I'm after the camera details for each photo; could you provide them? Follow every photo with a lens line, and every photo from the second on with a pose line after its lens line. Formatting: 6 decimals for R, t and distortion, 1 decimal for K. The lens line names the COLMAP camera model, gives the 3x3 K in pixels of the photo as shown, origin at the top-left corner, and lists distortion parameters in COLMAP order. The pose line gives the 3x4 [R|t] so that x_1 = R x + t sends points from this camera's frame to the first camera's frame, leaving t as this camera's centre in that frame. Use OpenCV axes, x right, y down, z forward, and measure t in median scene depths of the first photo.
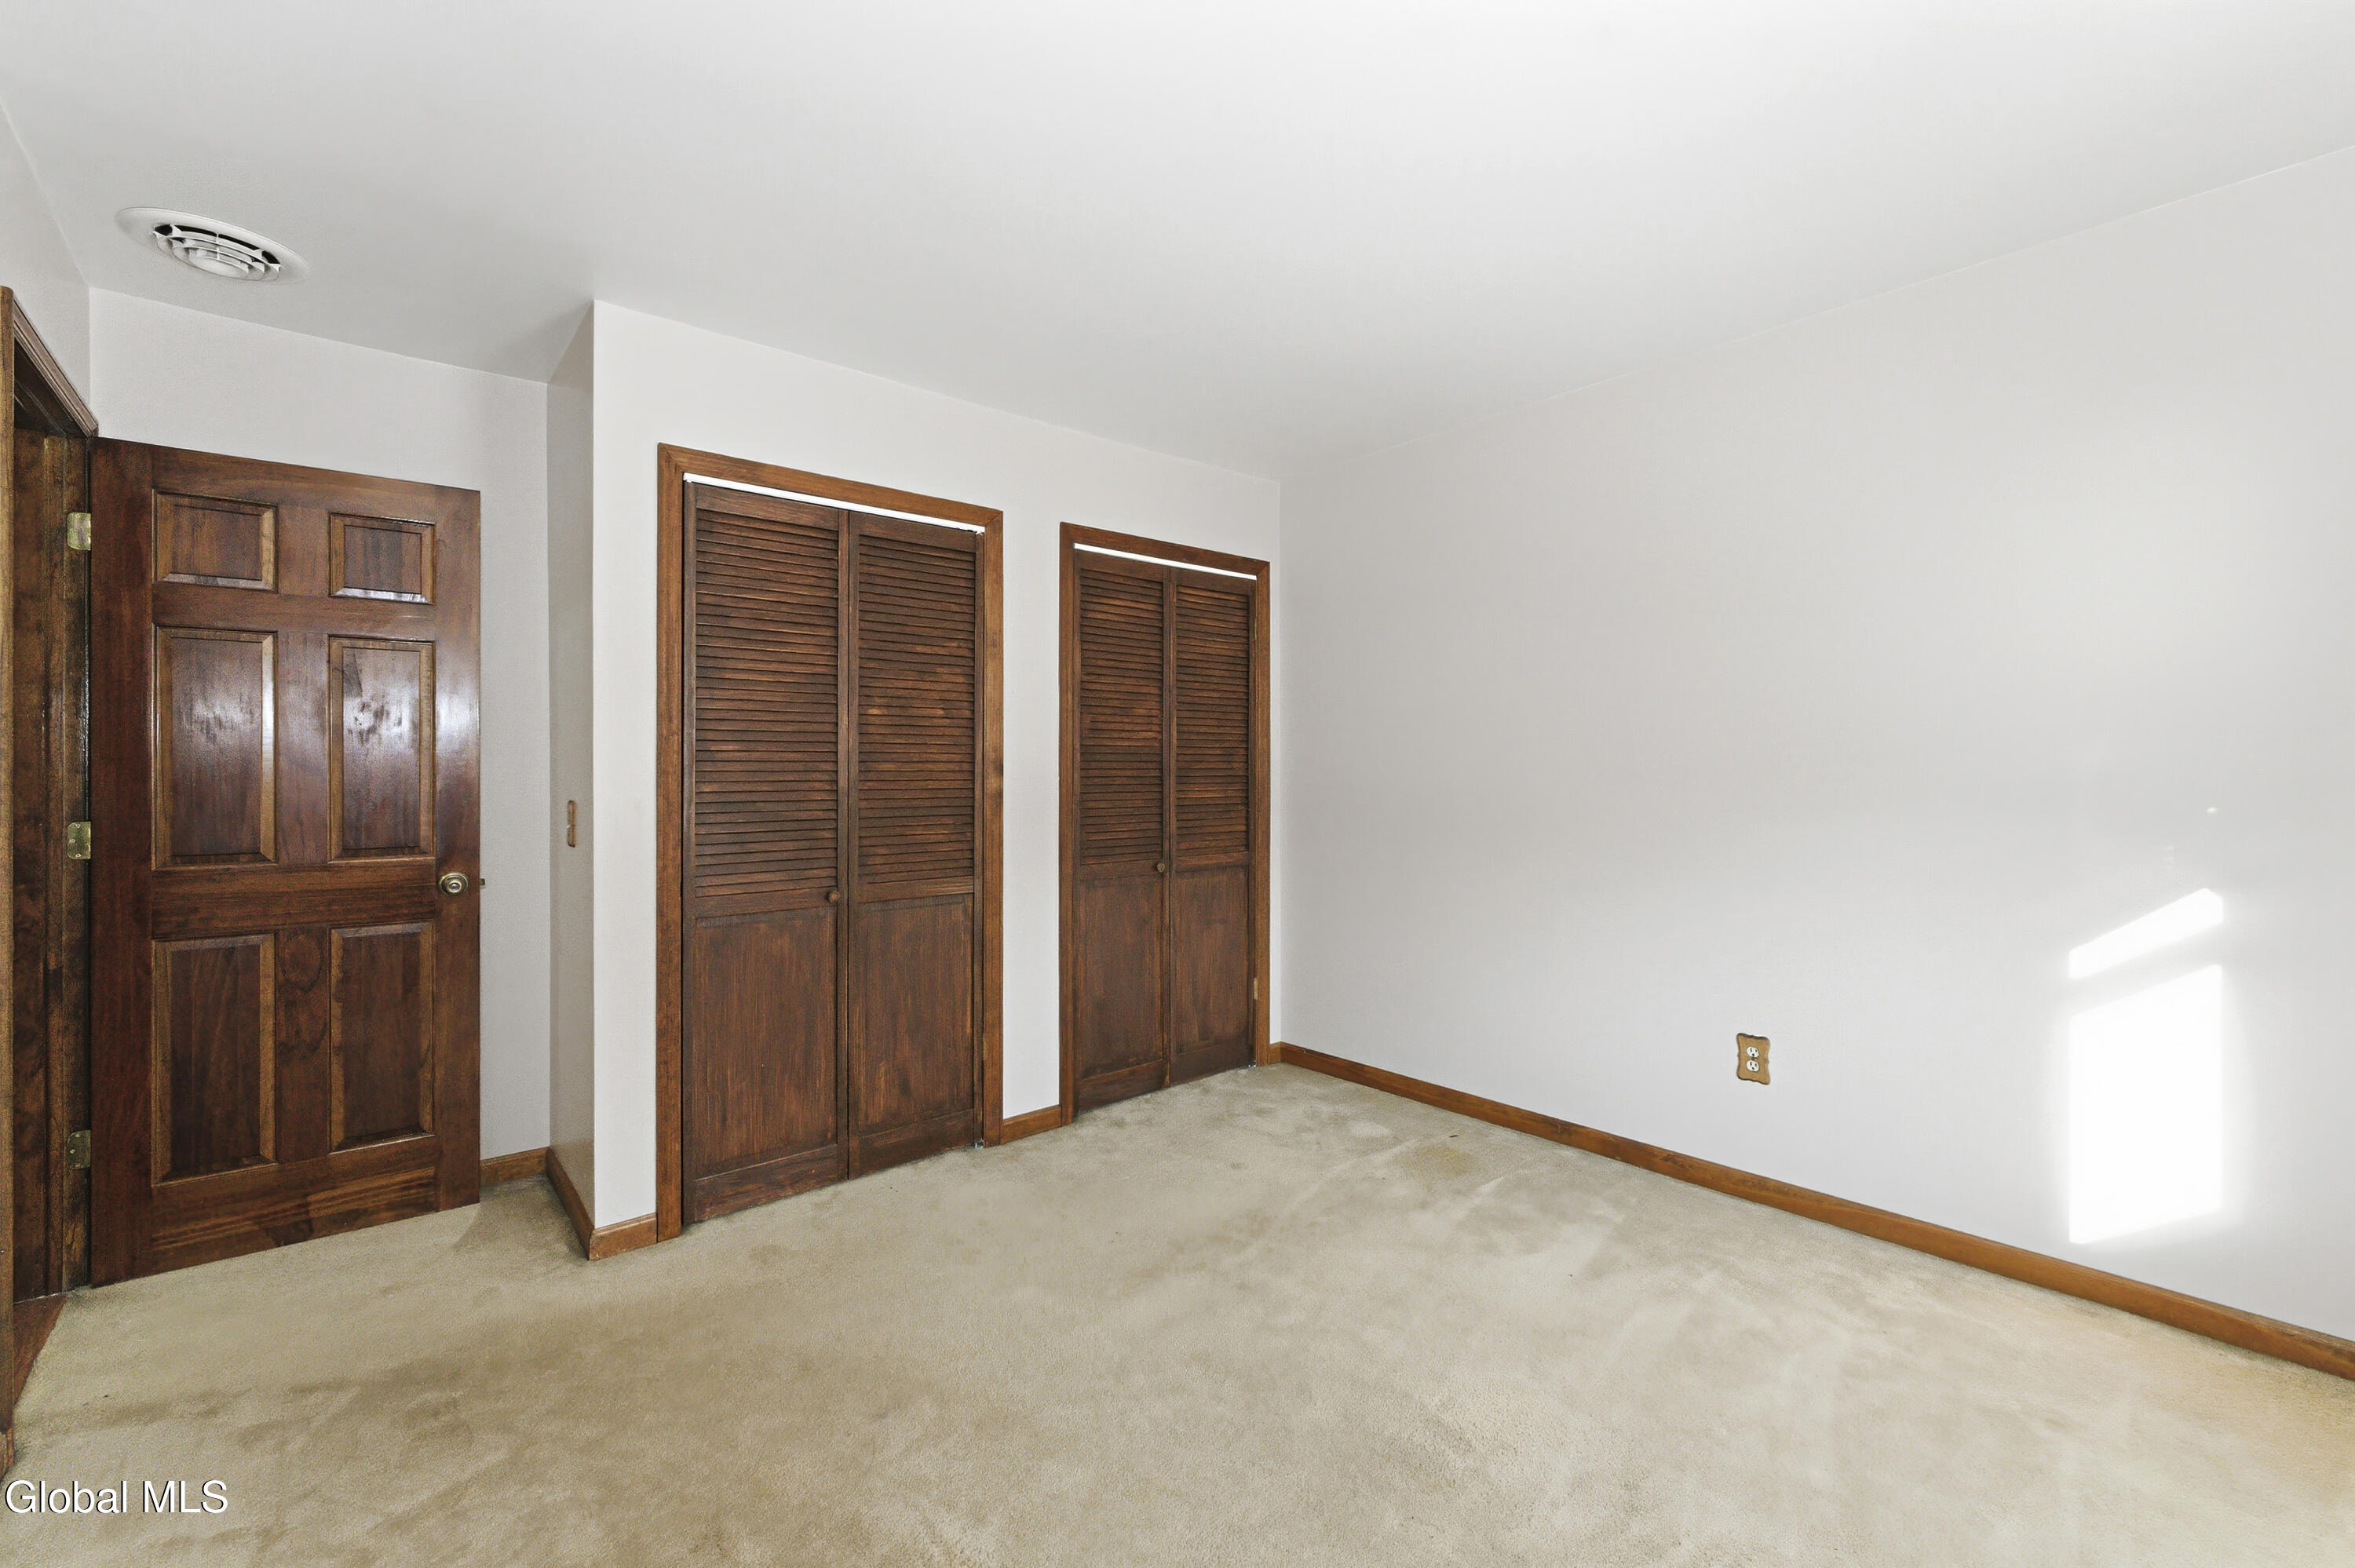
lens RADIAL K [[966.9, 0, 1182.9], [0, 966.9, 771.6], [0, 0, 1]] dist [-0.000302, -0.000061]
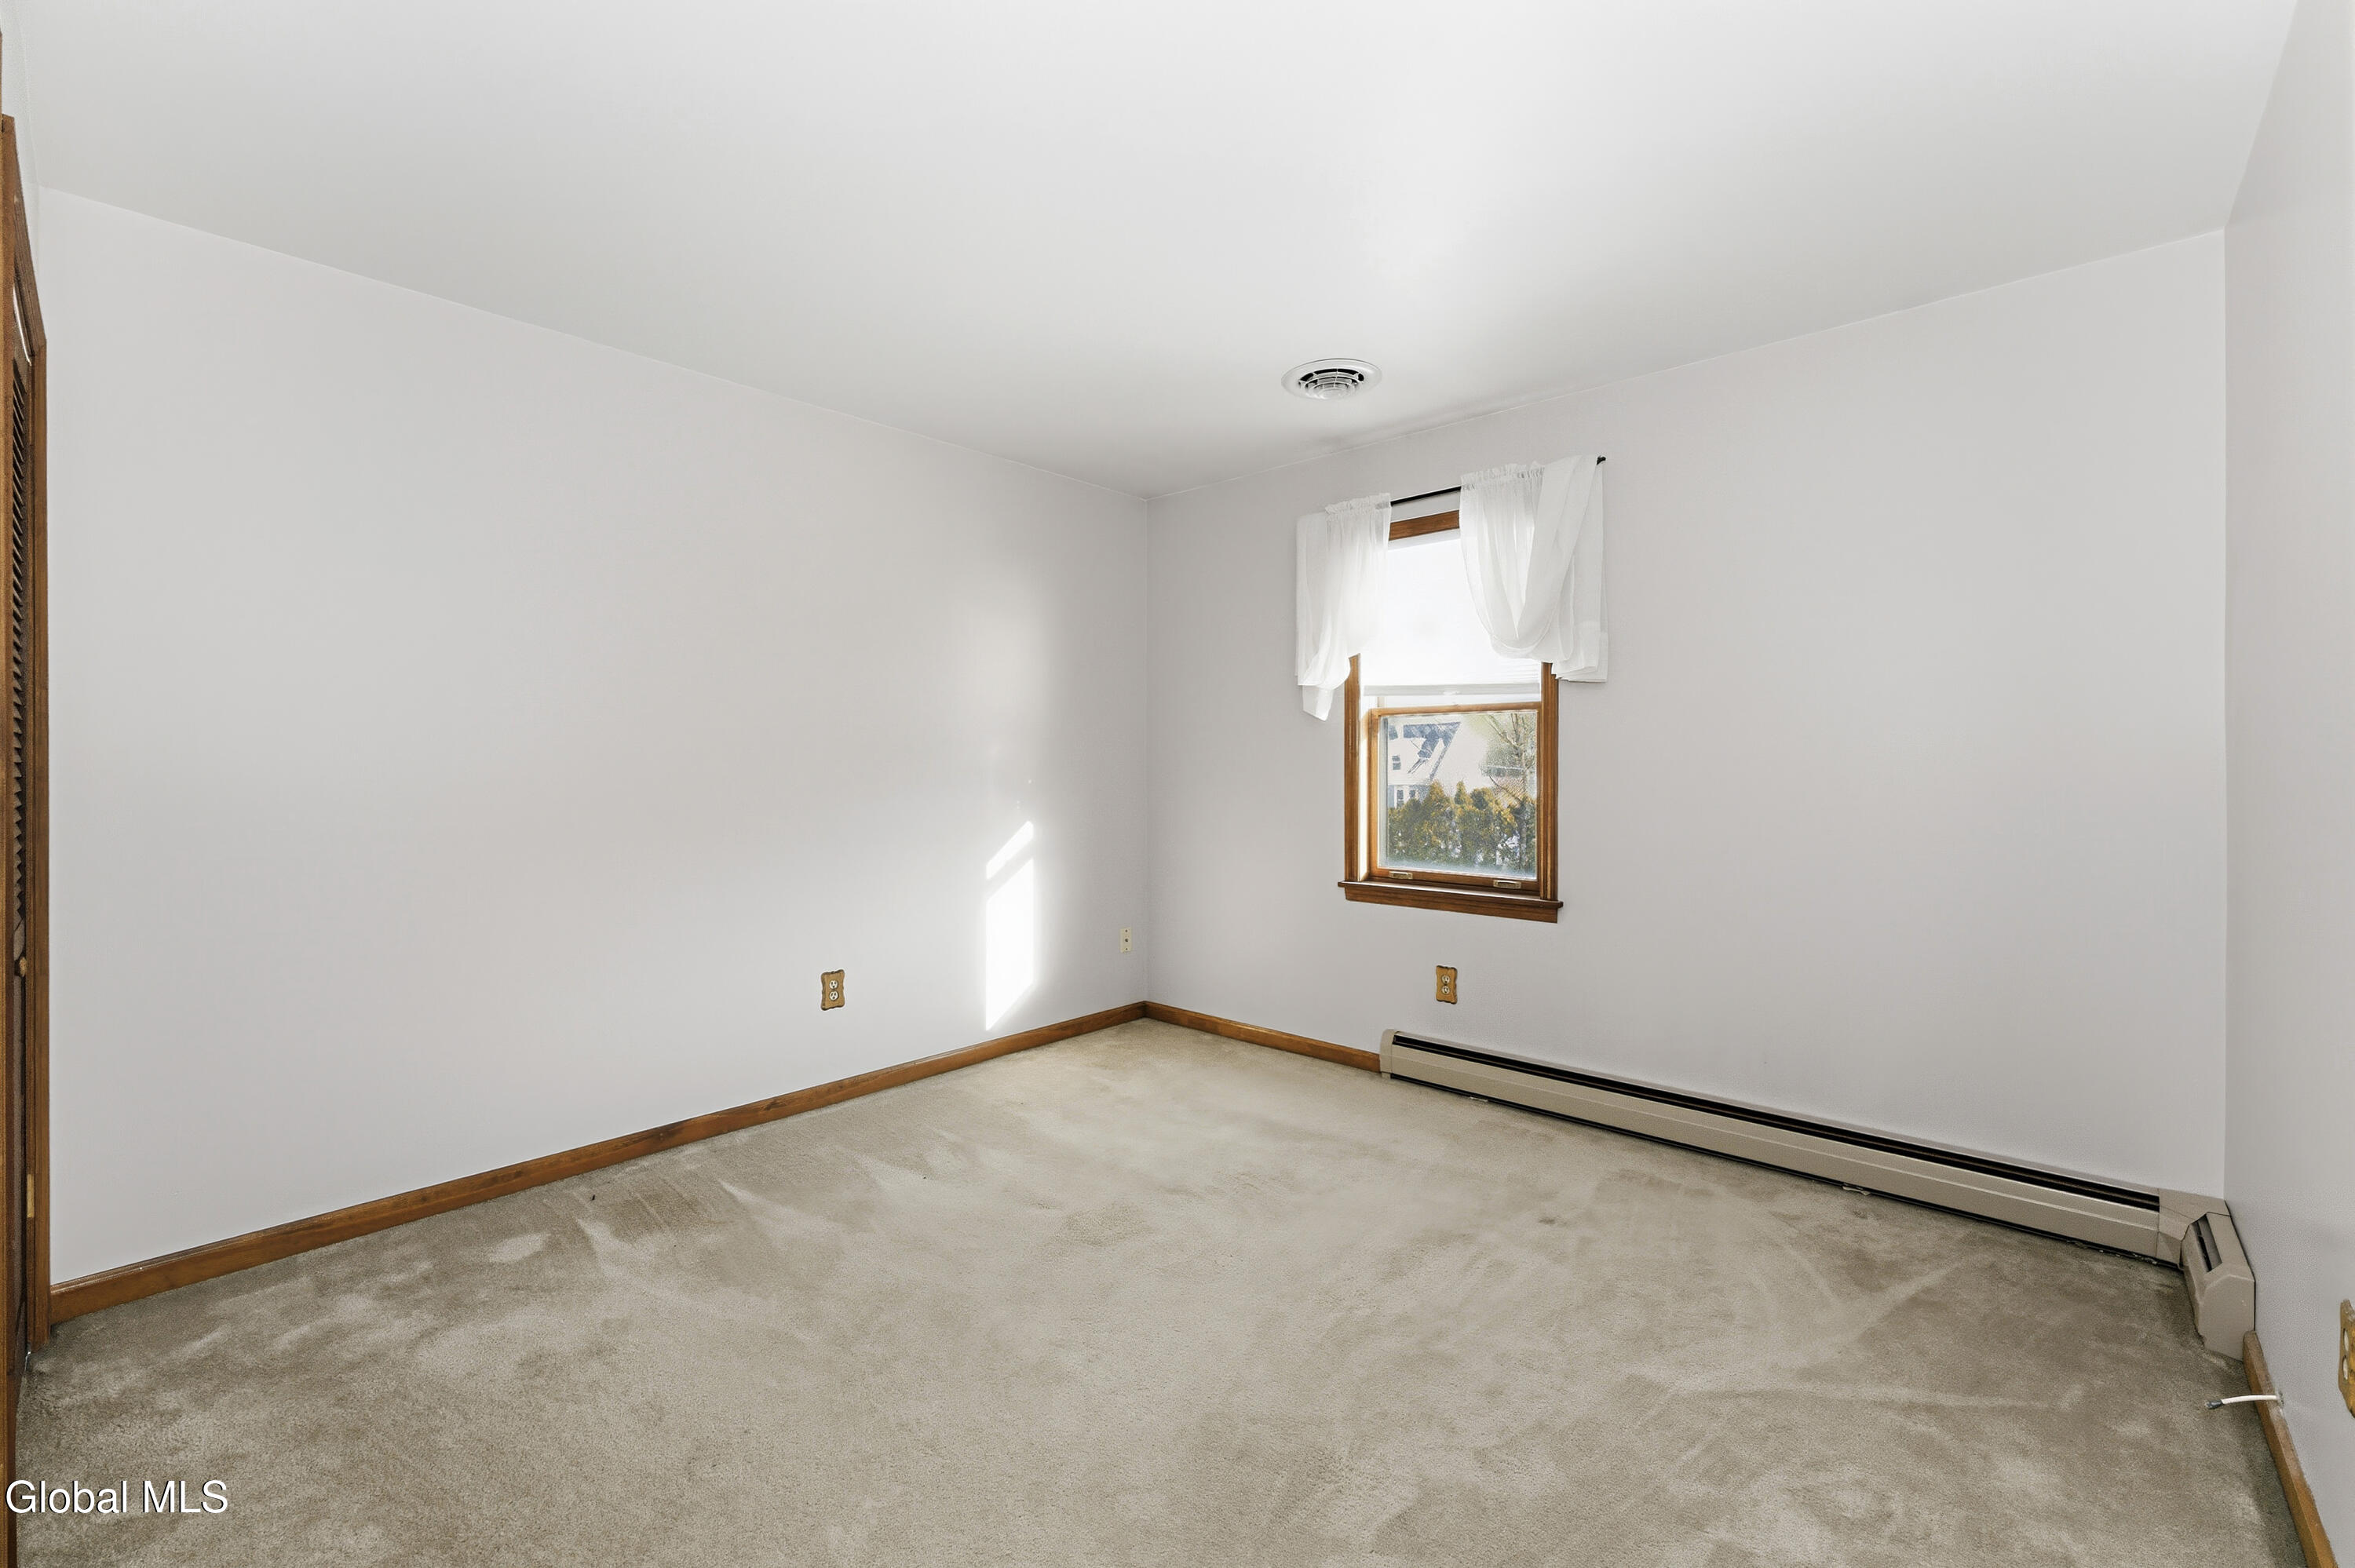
lens RADIAL K [[966.9, 0, 1182.9], [0, 966.9, 771.6], [0, 0, 1]] dist [-0.000302, -0.000061]
pose [[-0.117197, -0.001938, 0.993107, -0.707467], [0.003074, 0.999993, 0.002314, 0.012386], [-0.993104, 0.003324, -0.117190, 0.696350]]
